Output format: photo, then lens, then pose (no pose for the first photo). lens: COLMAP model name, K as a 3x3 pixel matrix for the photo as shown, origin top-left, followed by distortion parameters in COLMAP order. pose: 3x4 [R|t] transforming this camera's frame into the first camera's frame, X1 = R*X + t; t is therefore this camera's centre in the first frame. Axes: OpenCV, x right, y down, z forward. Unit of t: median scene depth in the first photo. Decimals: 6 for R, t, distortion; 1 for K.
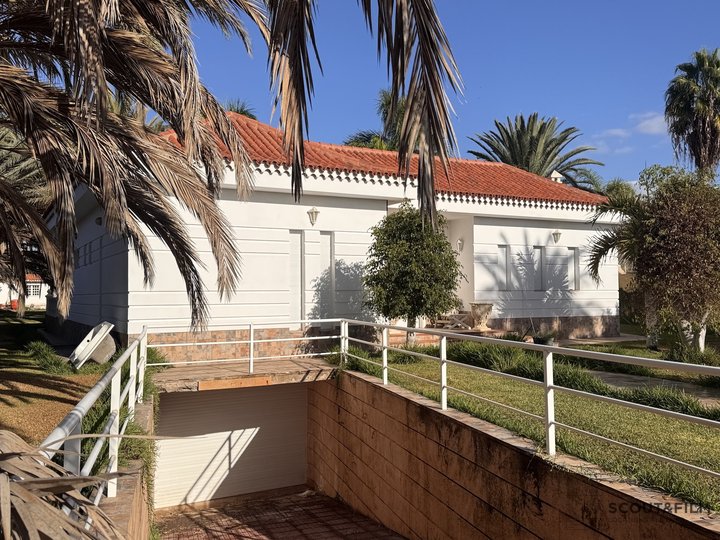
lens RADIAL K [[705.6, 0, 360.0], [0, 705.6, 270.0], [0, 0, 1]] dist [0.060473, -0.005320]
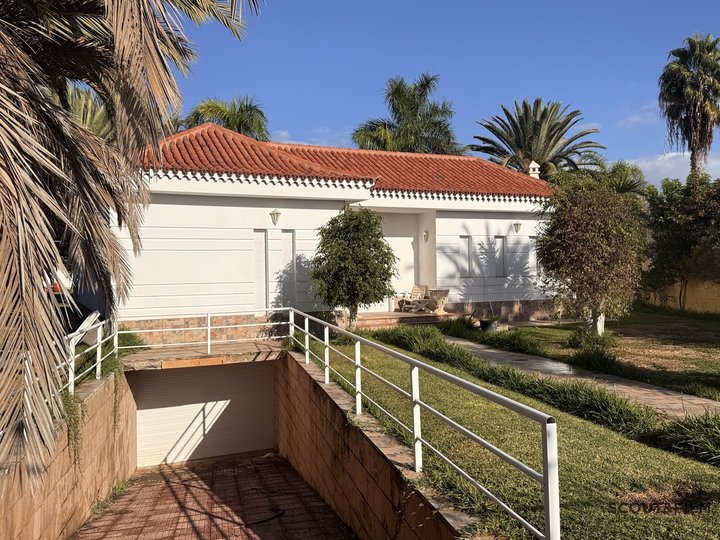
lens RADIAL K [[705.6, 0, 360.0], [0, 705.6, 270.0], [0, 0, 1]] dist [0.060473, -0.005320]
pose [[0.998349, -0.009037, -0.056729, 0.135220], [0.010841, 0.999443, 0.031571, -0.024793], [0.056412, -0.032134, 0.997890, -0.137929]]
